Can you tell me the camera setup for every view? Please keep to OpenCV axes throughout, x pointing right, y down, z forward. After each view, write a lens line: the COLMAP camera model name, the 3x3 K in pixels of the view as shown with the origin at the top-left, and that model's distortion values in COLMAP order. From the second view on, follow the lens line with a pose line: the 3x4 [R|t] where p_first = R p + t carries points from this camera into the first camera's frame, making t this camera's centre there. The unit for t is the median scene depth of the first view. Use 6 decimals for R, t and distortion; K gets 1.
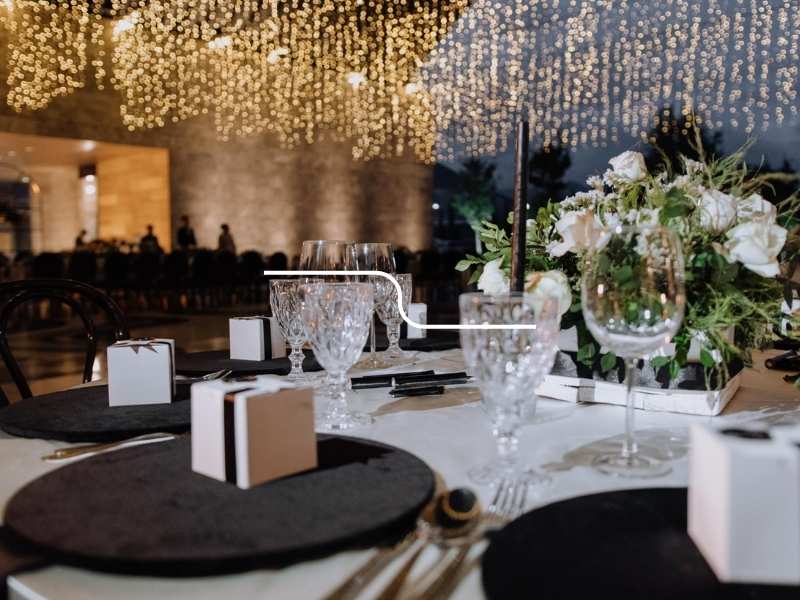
lens RADIAL K [[712.9, 0, 399.6], [0, 712.9, 301.1], [0, 0, 1]] dist [-0.007555, -0.004523]
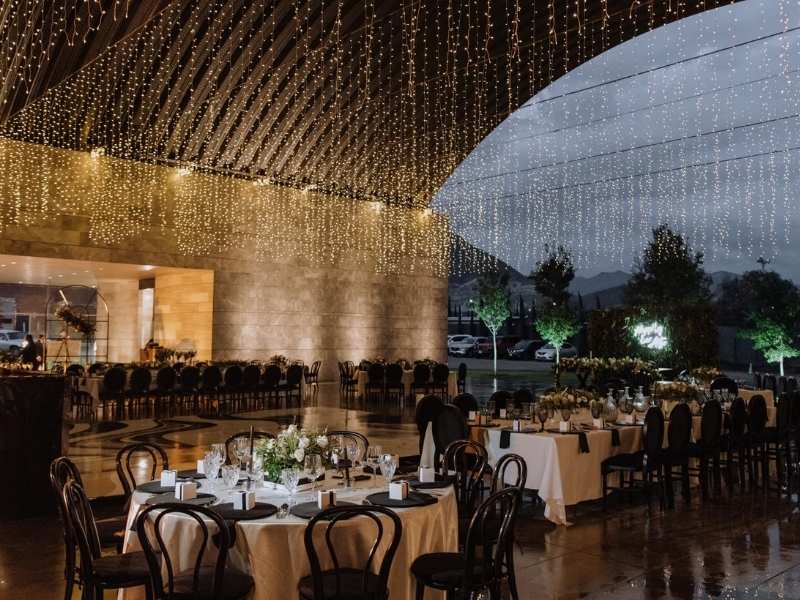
lens RADIAL K [[712.9, 0, 400.4], [0, 712.9, 299.6], [0, 0, 1]] dist [-0.007555, -0.004523]
pose [[0.997965, 0.011723, -0.062680, 0.055525], [-0.019407, 0.992164, -0.123422, -0.020297], [0.060742, 0.124388, 0.990373, -0.142392]]
